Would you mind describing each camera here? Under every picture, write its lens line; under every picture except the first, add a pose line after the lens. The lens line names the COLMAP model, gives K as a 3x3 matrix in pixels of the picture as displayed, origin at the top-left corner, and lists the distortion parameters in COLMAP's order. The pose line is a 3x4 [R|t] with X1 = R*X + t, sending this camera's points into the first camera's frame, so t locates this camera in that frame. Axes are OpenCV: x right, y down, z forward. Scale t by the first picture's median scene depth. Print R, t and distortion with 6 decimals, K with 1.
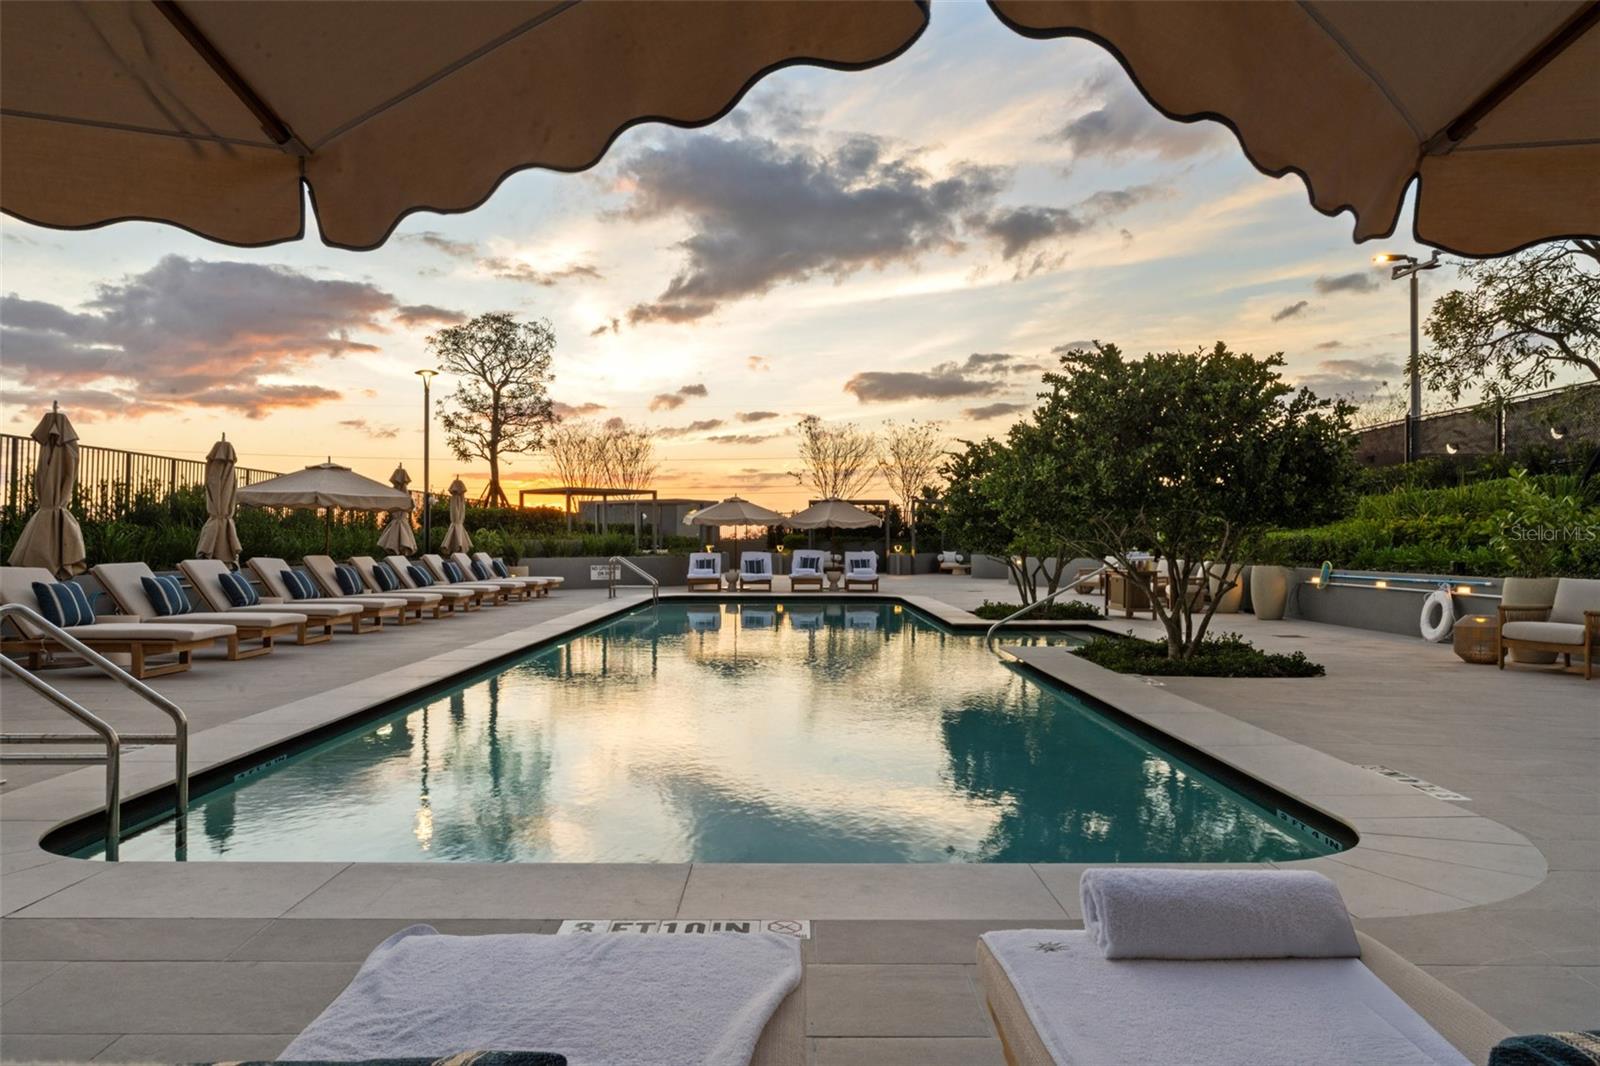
lens RADIAL K [[1069.8, 0, 799.2], [0, 1069.8, 540.6], [0, 0, 1]] dist [0.003571, -0.000174]
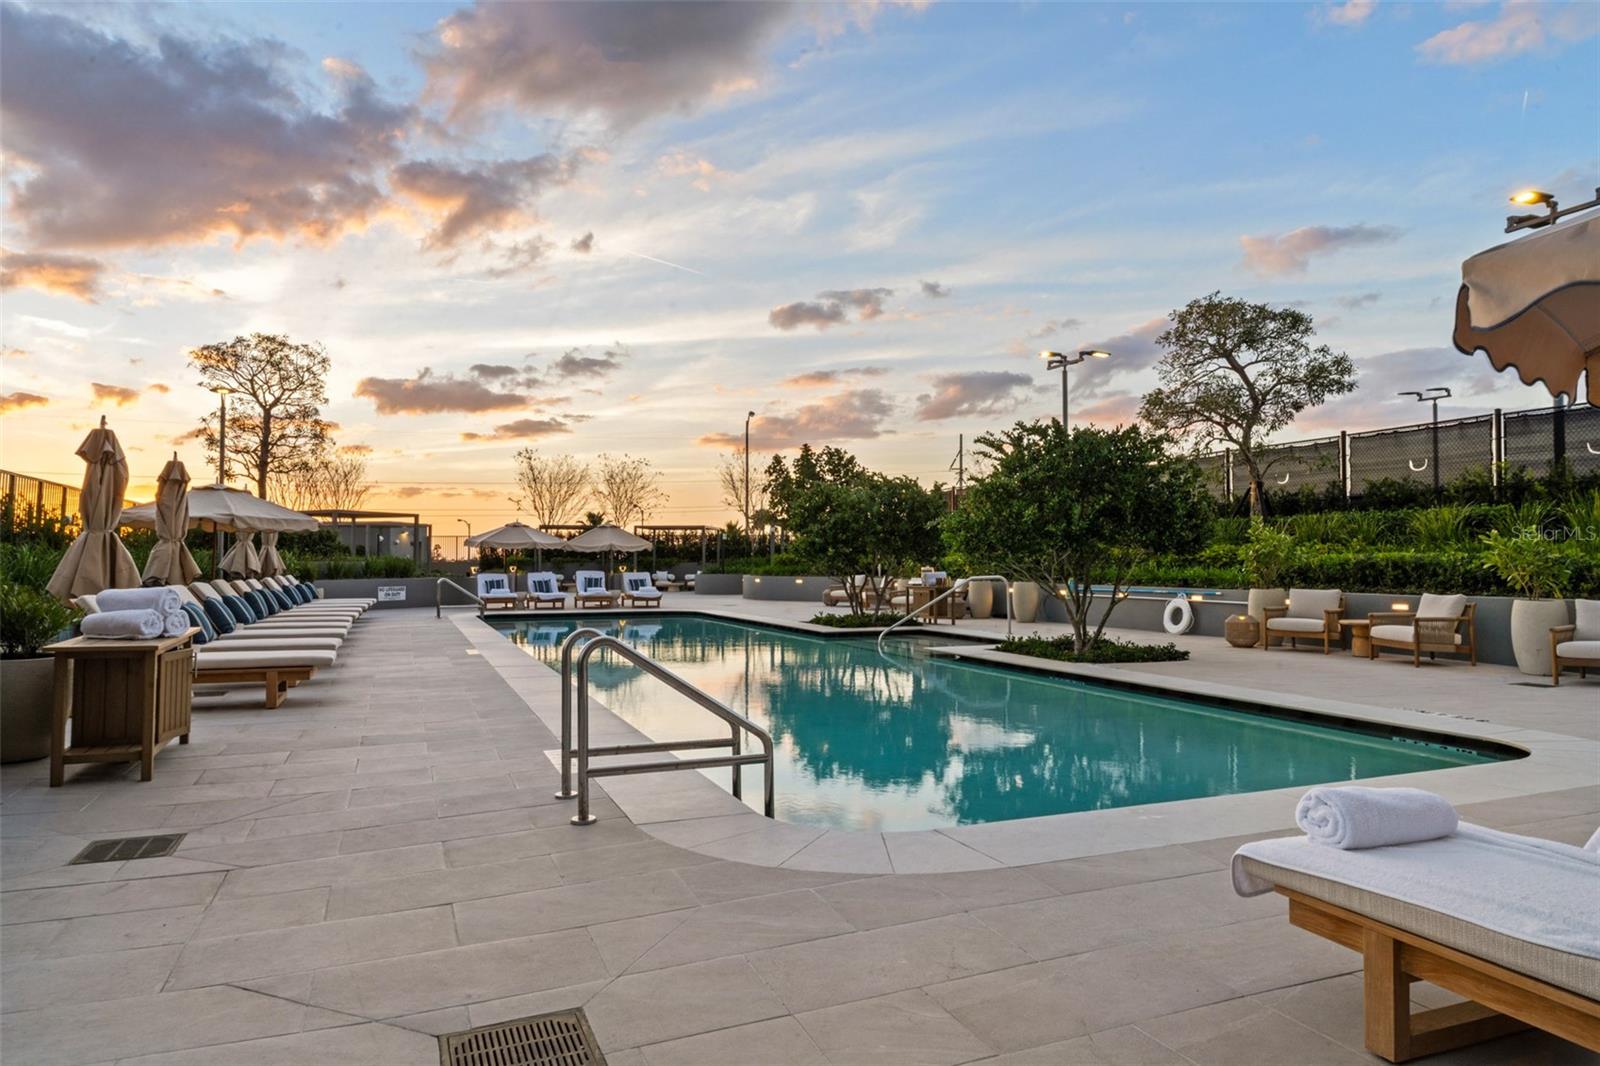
lens RADIAL K [[952.8, 0, 798.8], [0, 952.8, 528.6], [0, 0, 1]] dist [0.000742, 0.000463]
pose [[0.928792, 0.012705, 0.370383, -0.181328], [-0.000174, 0.999427, -0.033846, -0.001876], [-0.370601, 0.031371, 0.928262, 0.002939]]
